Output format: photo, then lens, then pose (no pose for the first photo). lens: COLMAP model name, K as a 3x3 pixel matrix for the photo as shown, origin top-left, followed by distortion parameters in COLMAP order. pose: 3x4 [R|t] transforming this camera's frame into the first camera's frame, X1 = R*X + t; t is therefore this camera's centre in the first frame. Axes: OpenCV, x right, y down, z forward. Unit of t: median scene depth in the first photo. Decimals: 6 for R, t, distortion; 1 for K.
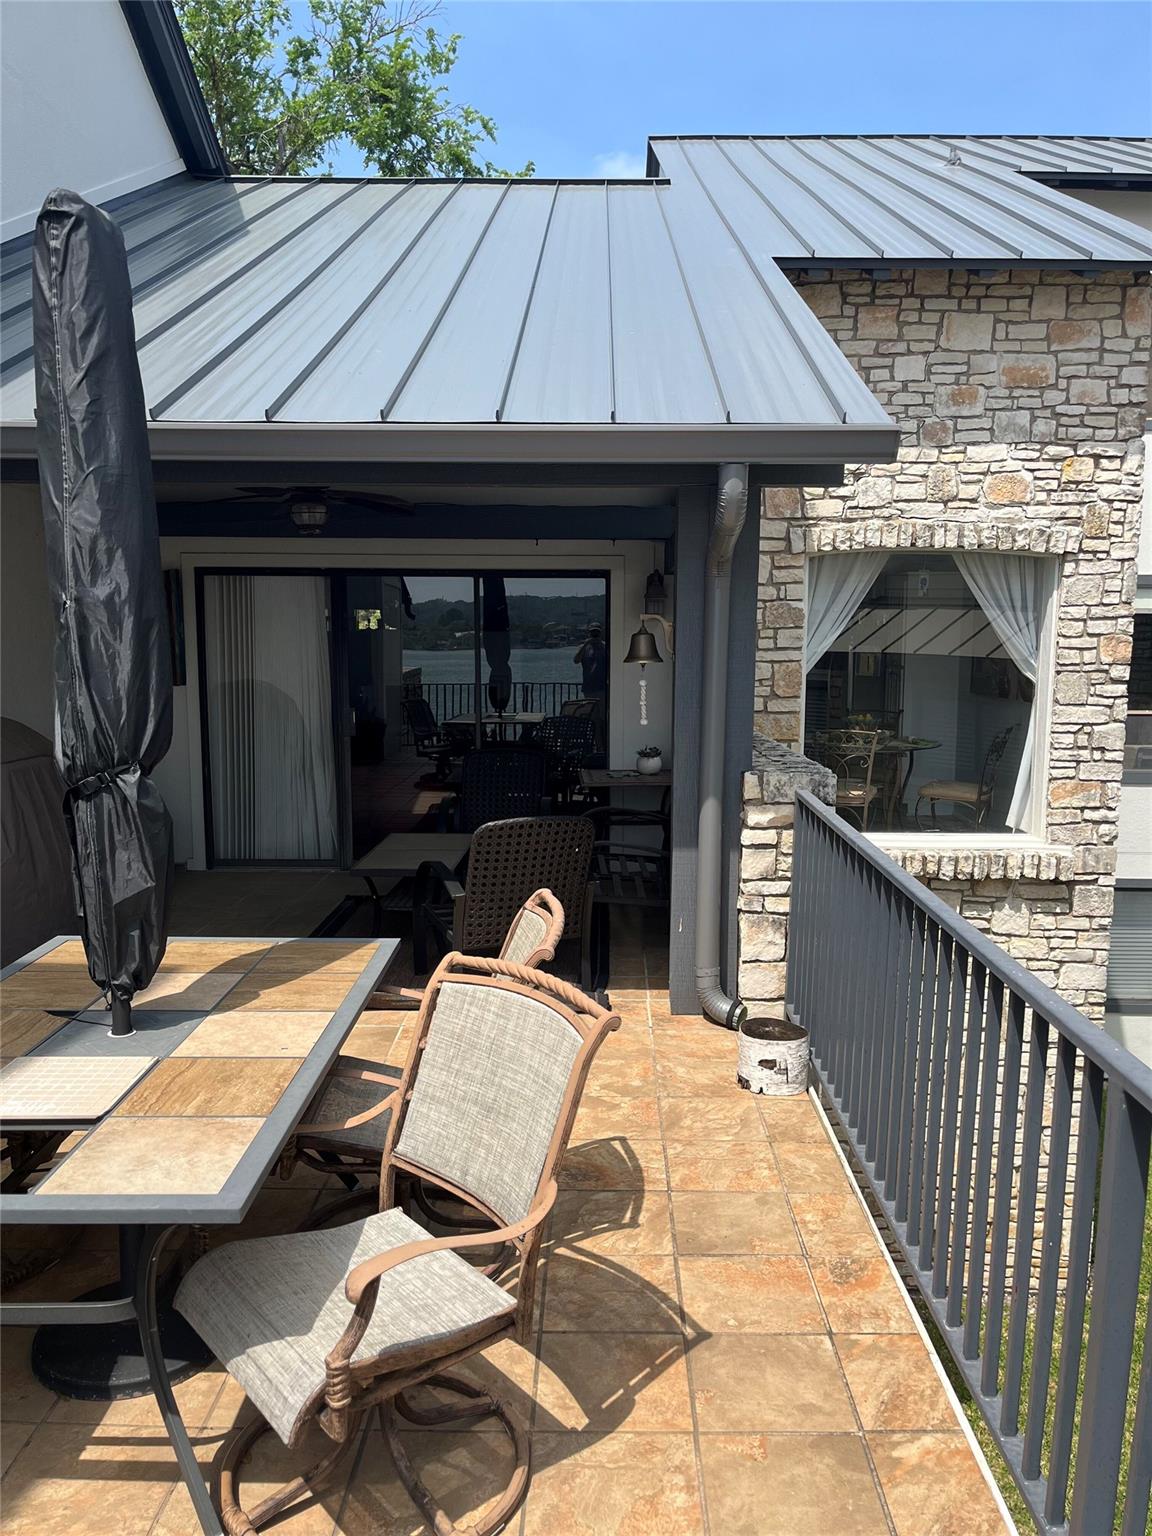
lens RADIAL K [[1159.6, 0, 584.6], [0, 1159.6, 762.8], [0, 0, 1]] dist [0.009681, -0.016990]
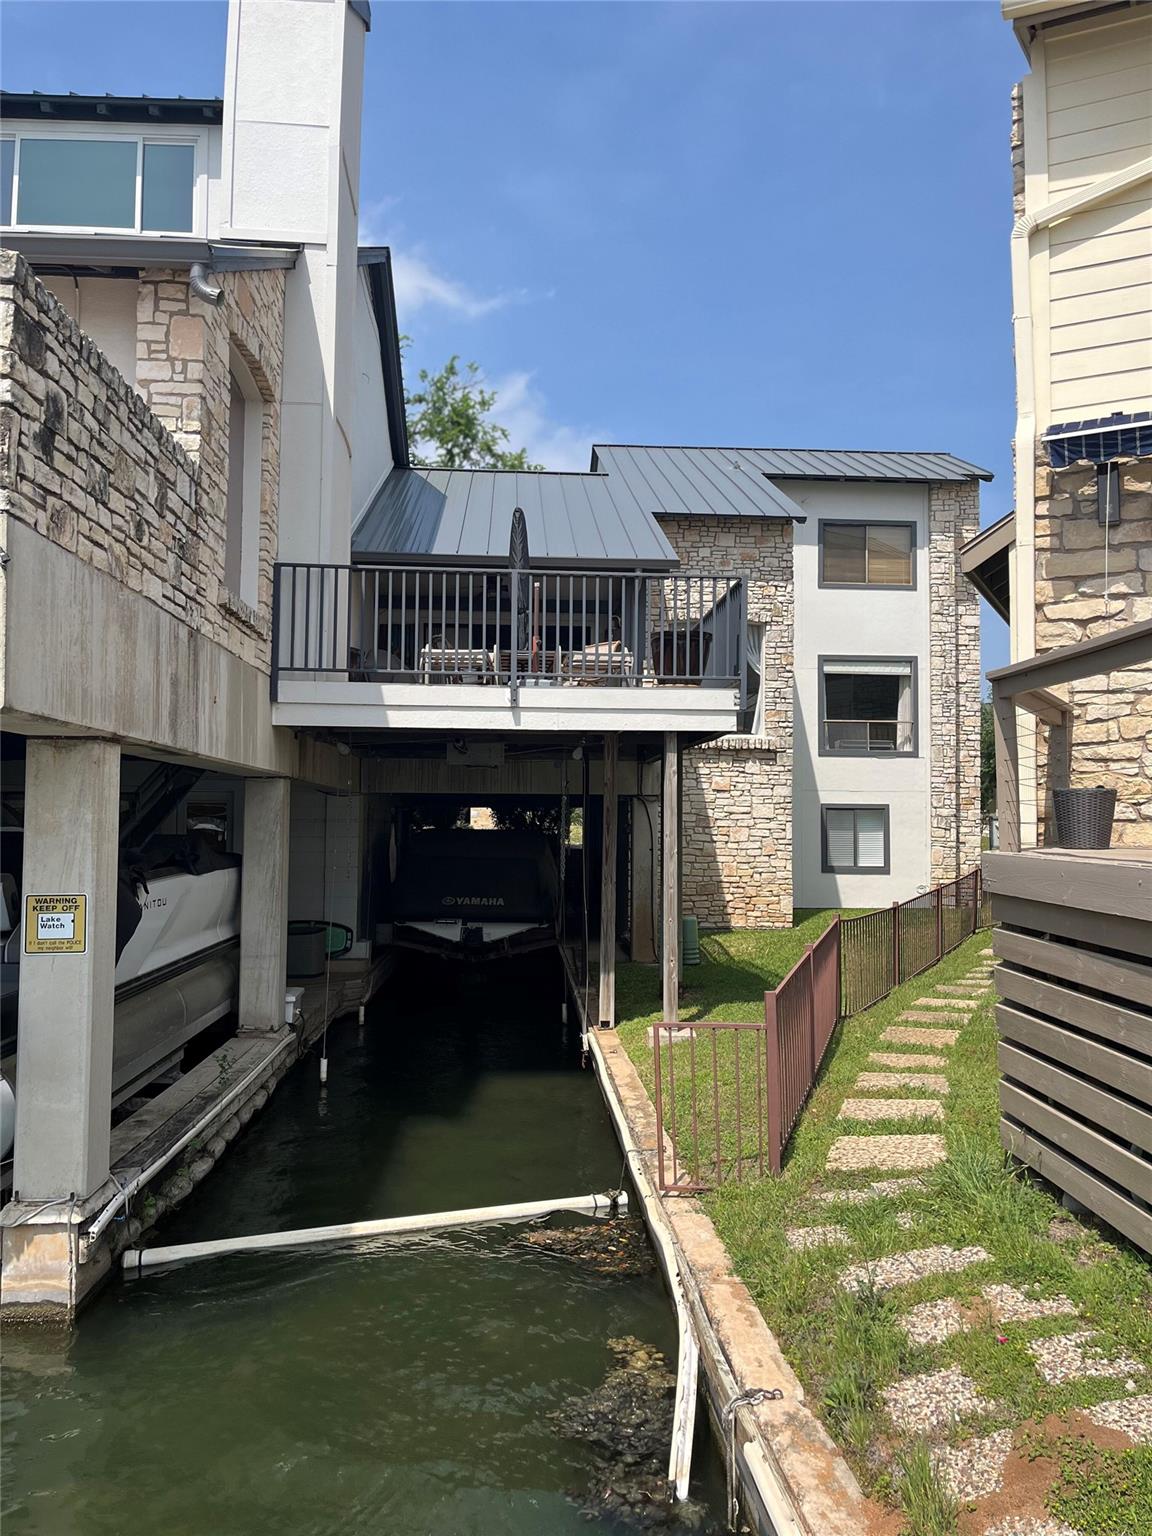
lens RADIAL K [[1159.6, 0, 571.6], [0, 1159.6, 771.0], [0, 0, 1]] dist [0.009681, -0.016990]
pose [[0.997748, 0.009241, 0.066435, -0.185131], [0.001957, 0.986033, -0.166539, 0.564630], [-0.067046, 0.166294, 0.983794, -1.431457]]
